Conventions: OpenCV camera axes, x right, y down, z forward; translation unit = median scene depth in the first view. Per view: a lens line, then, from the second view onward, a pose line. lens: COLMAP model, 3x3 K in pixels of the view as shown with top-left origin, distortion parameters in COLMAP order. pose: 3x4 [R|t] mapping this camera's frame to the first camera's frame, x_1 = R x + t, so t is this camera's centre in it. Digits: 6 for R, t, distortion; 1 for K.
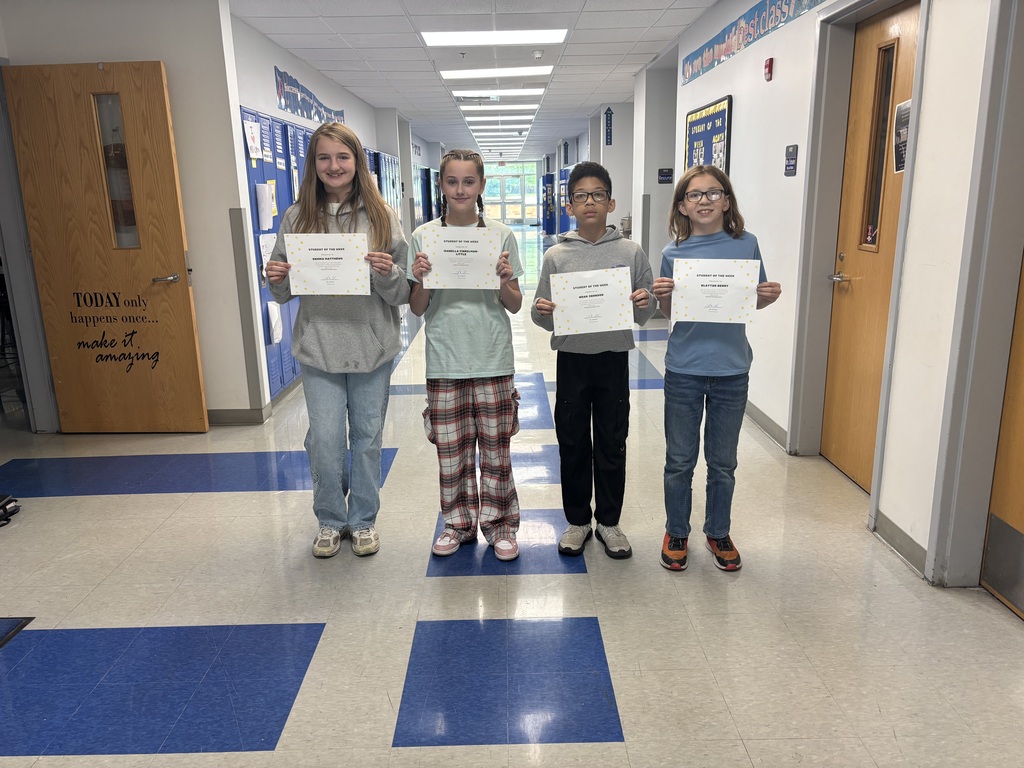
lens RADIAL K [[769.8, 0, 510.8], [0, 769.8, 383.0], [0, 0, 1]] dist [0.006432, -0.012658]
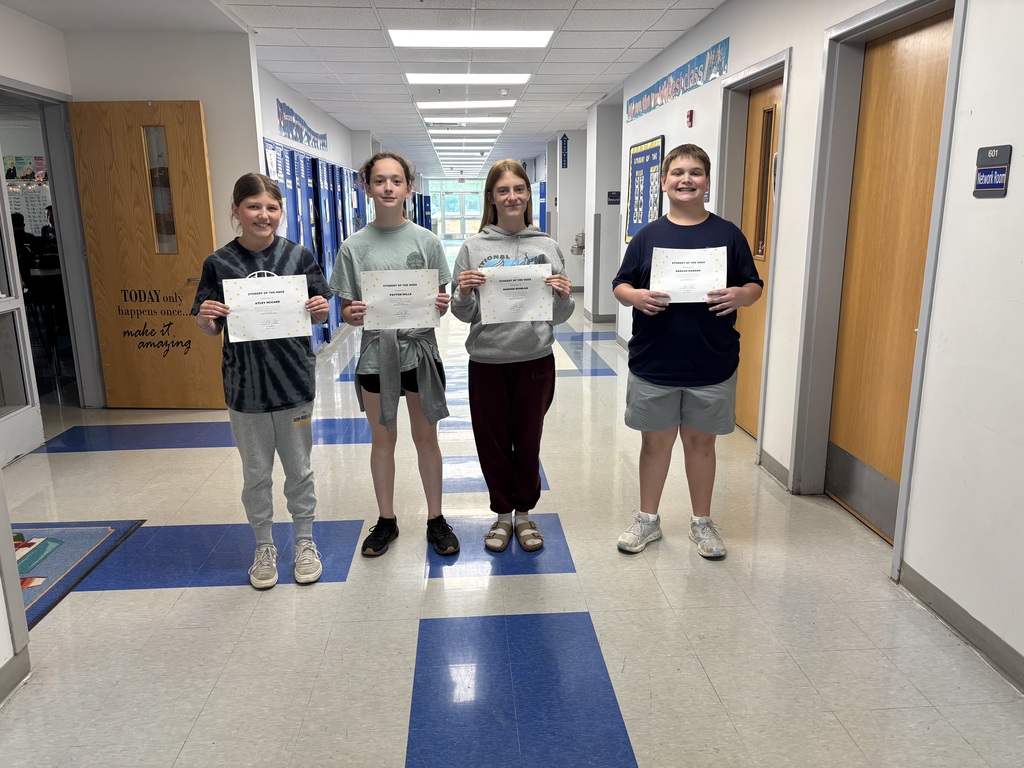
lens RADIAL K [[769.8, 0, 510.8], [0, 769.8, 383.0], [0, 0, 1]] dist [0.006432, -0.012658]
pose [[0.998376, 0.001451, 0.056951, -0.029340], [-0.000377, 0.999822, -0.018848, 0.048543], [-0.056968, 0.018796, 0.998199, -0.221118]]
